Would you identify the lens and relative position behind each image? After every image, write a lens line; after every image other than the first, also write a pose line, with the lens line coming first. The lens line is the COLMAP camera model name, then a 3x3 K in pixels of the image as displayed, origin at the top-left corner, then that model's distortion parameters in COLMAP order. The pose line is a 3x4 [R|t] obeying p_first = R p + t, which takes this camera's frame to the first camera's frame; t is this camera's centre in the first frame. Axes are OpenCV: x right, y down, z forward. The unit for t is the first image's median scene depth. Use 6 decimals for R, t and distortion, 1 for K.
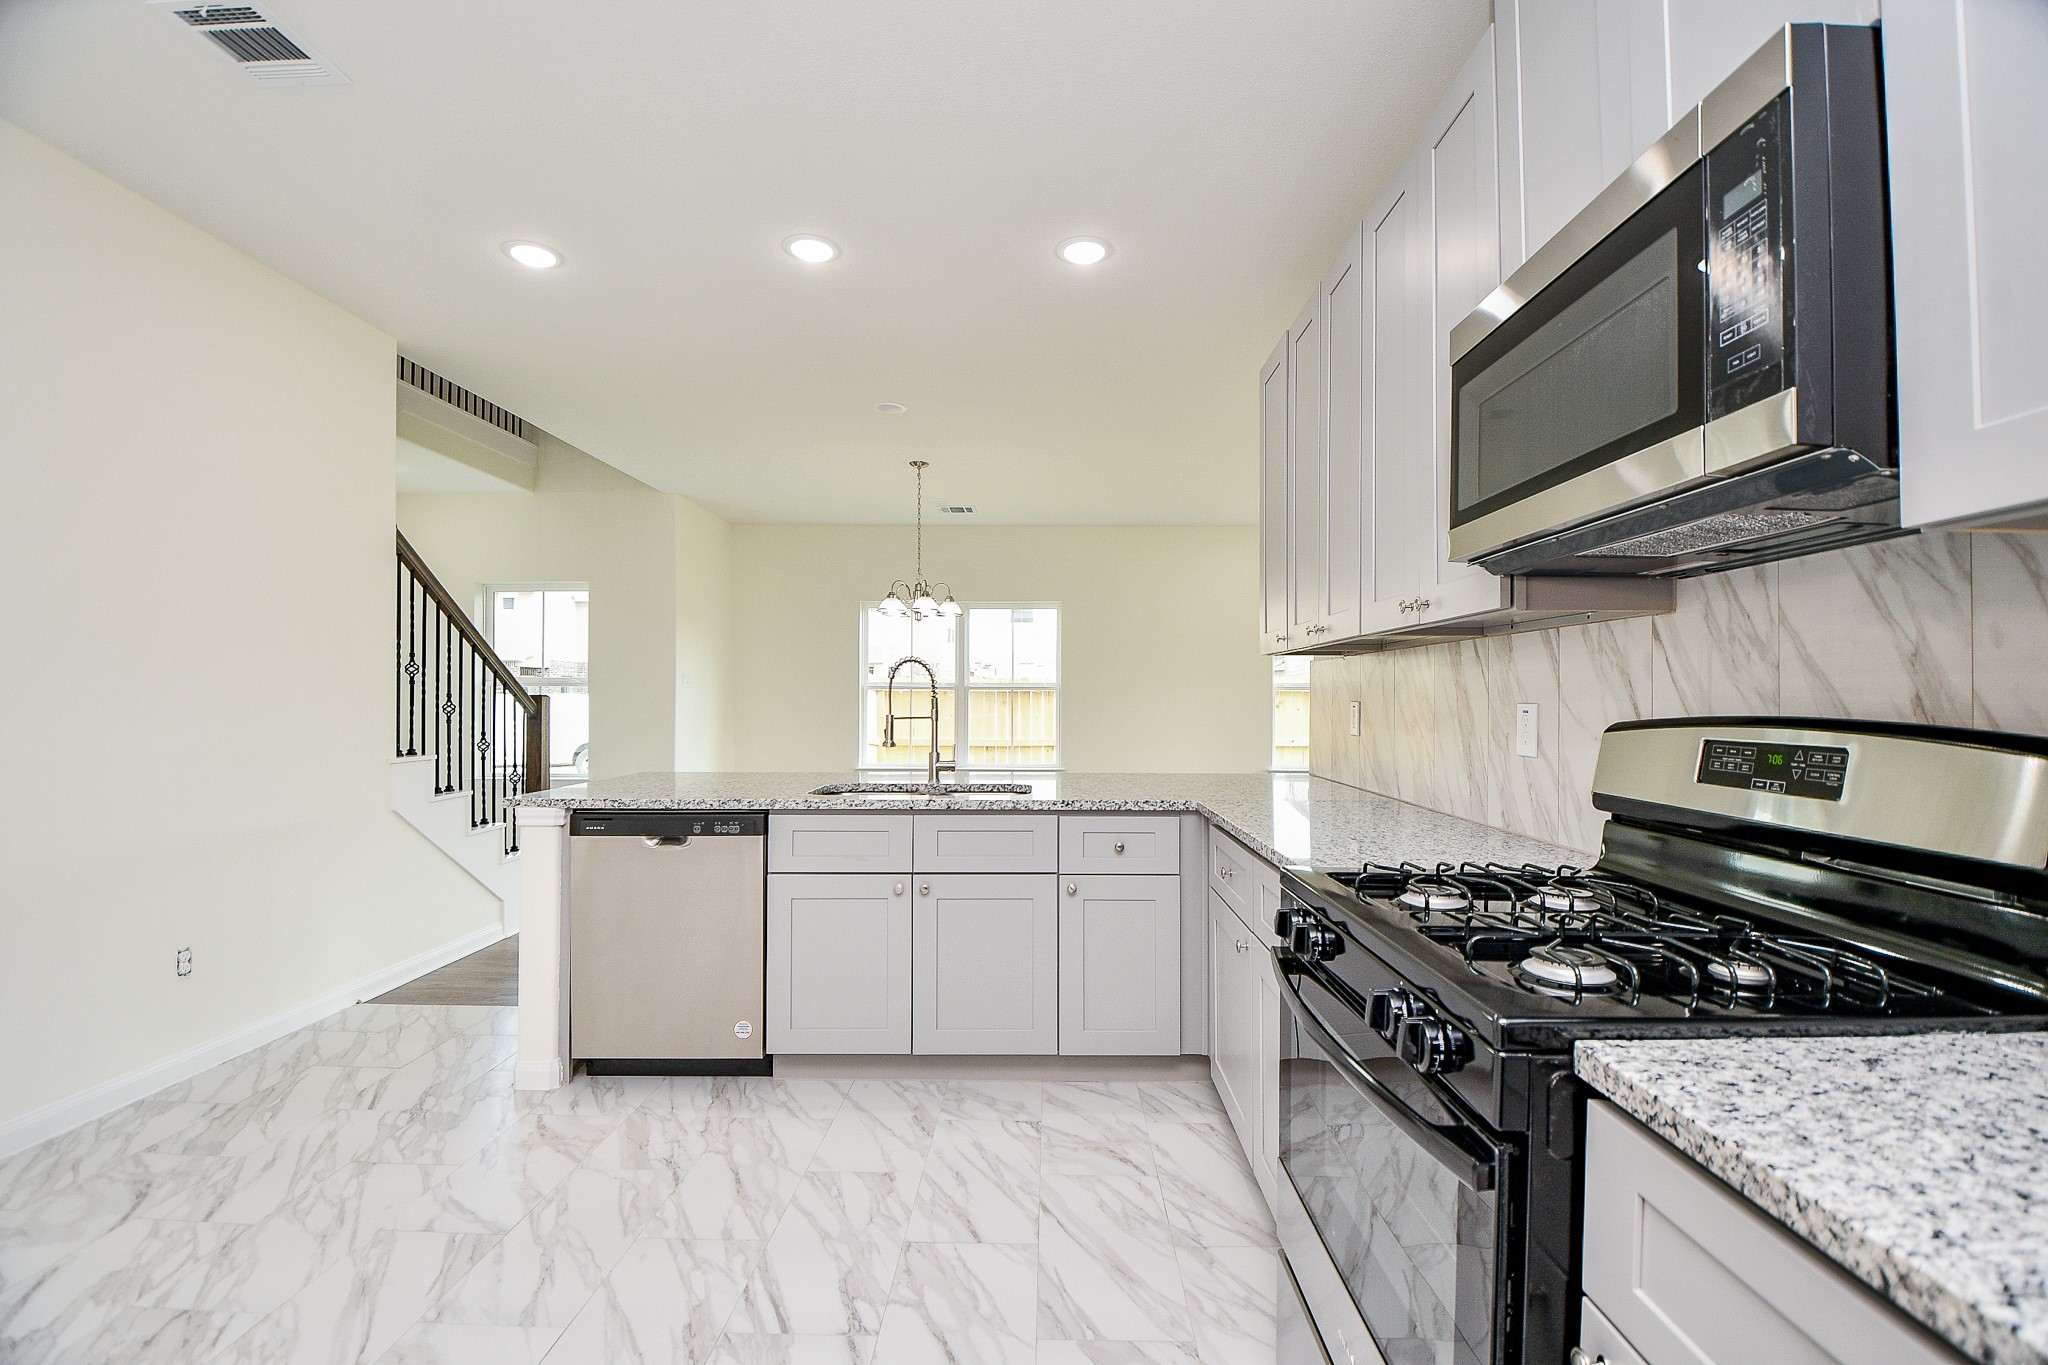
lens RADIAL K [[897.5, 0, 1036.7], [0, 897.5, 685.1], [0, 0, 1]] dist [-0.002466, -0.014261]
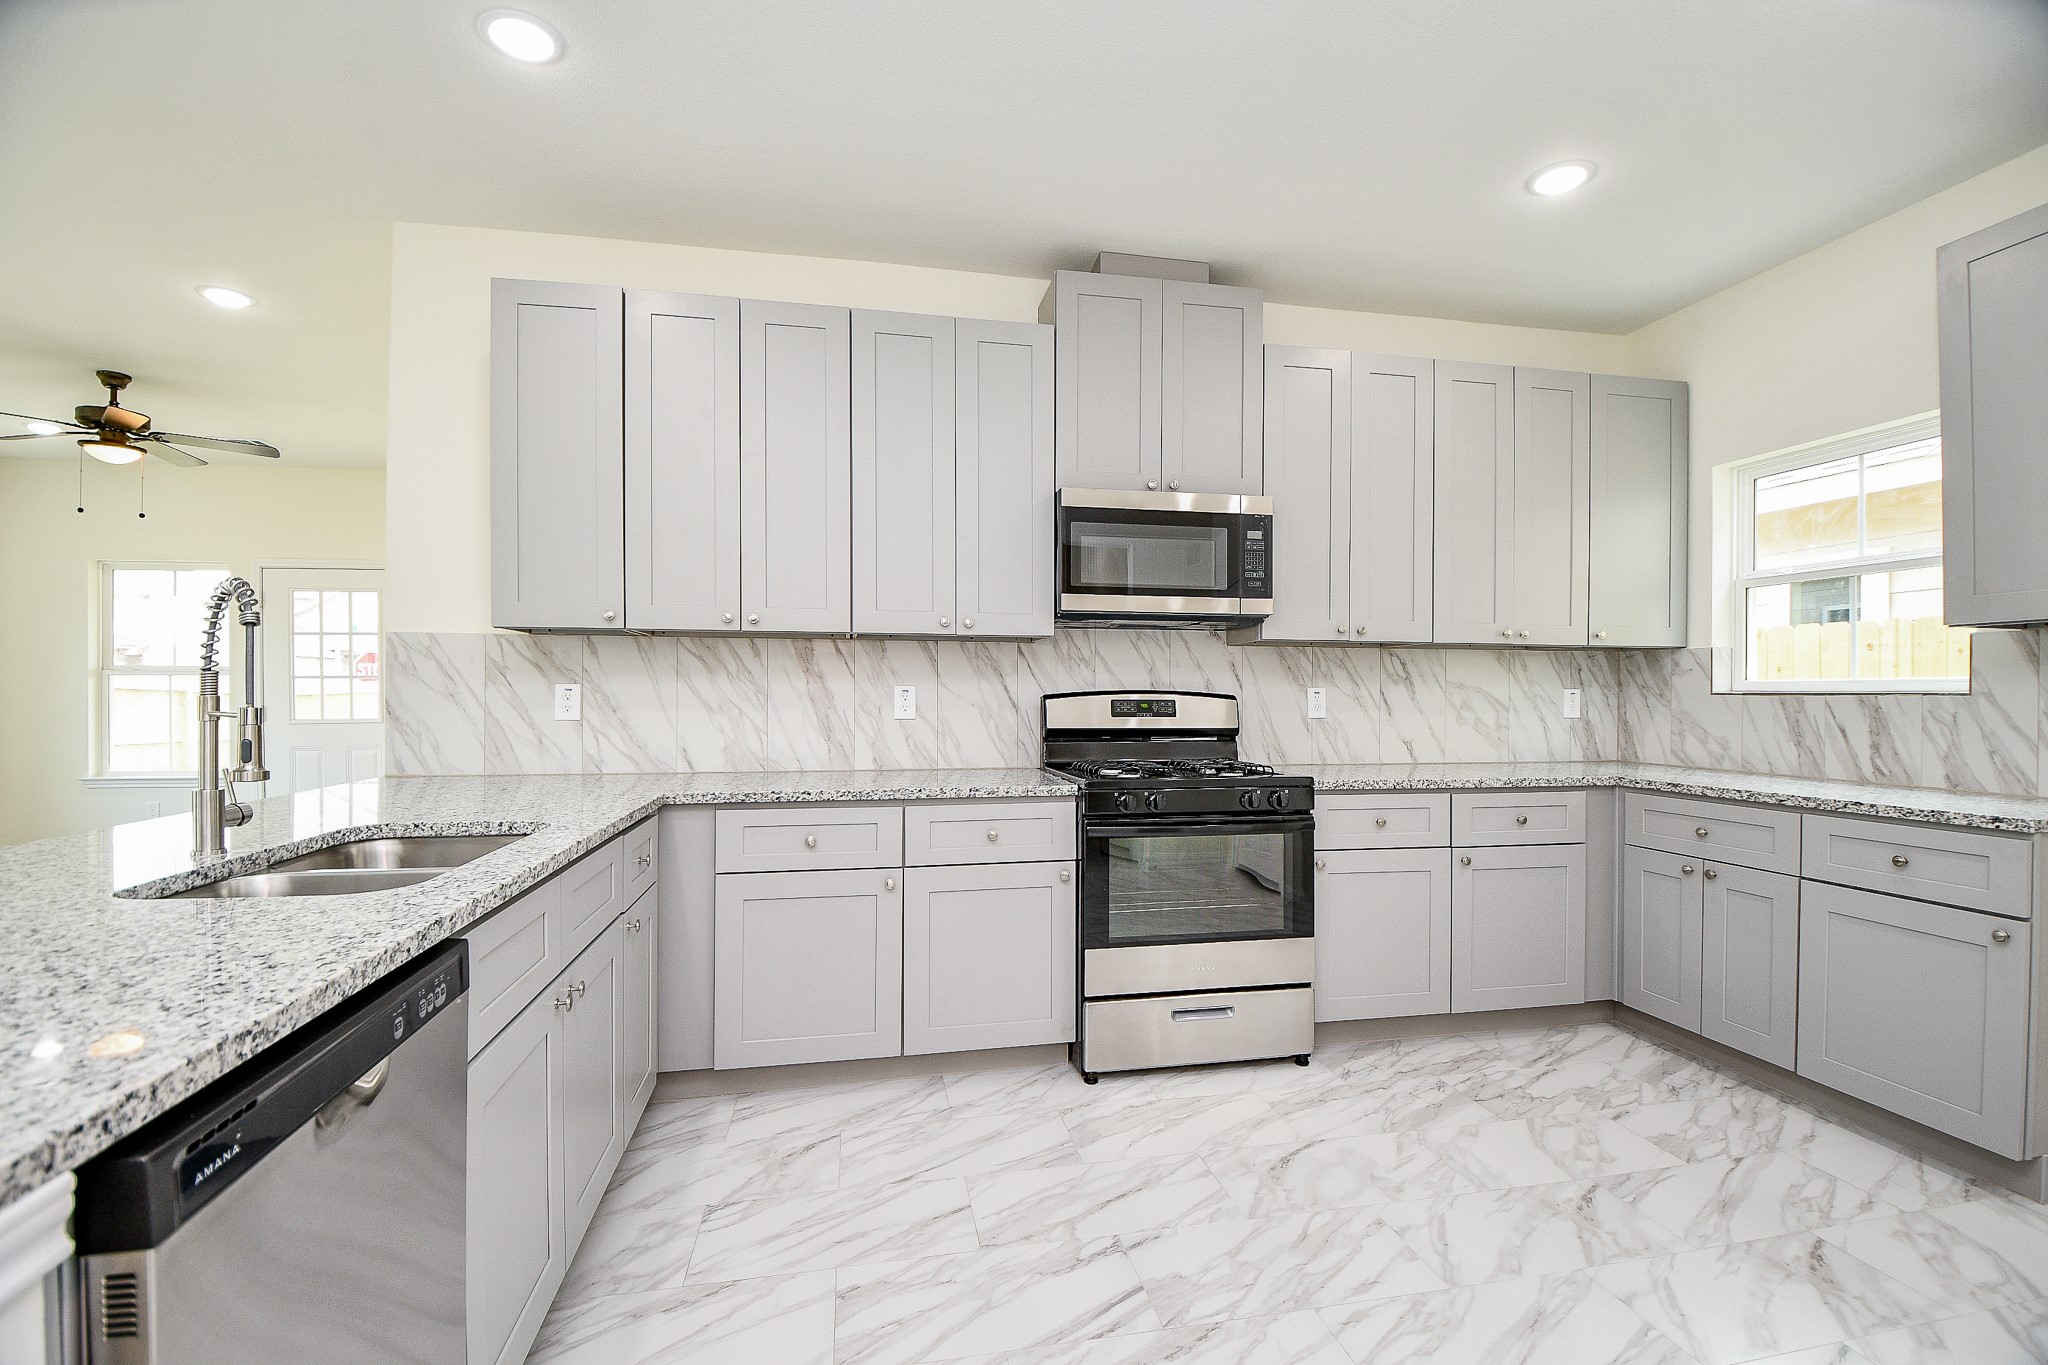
lens RADIAL K [[897.5, 0, 1023.5], [0, 897.5, 694.1], [0, 0, 1]] dist [-0.002466, -0.014261]
pose [[-0.199143, -0.007704, 0.979940, -0.810745], [-0.017076, 0.999845, 0.004390, 0.019021], [-0.979822, -0.015860, -0.199244, 0.862329]]
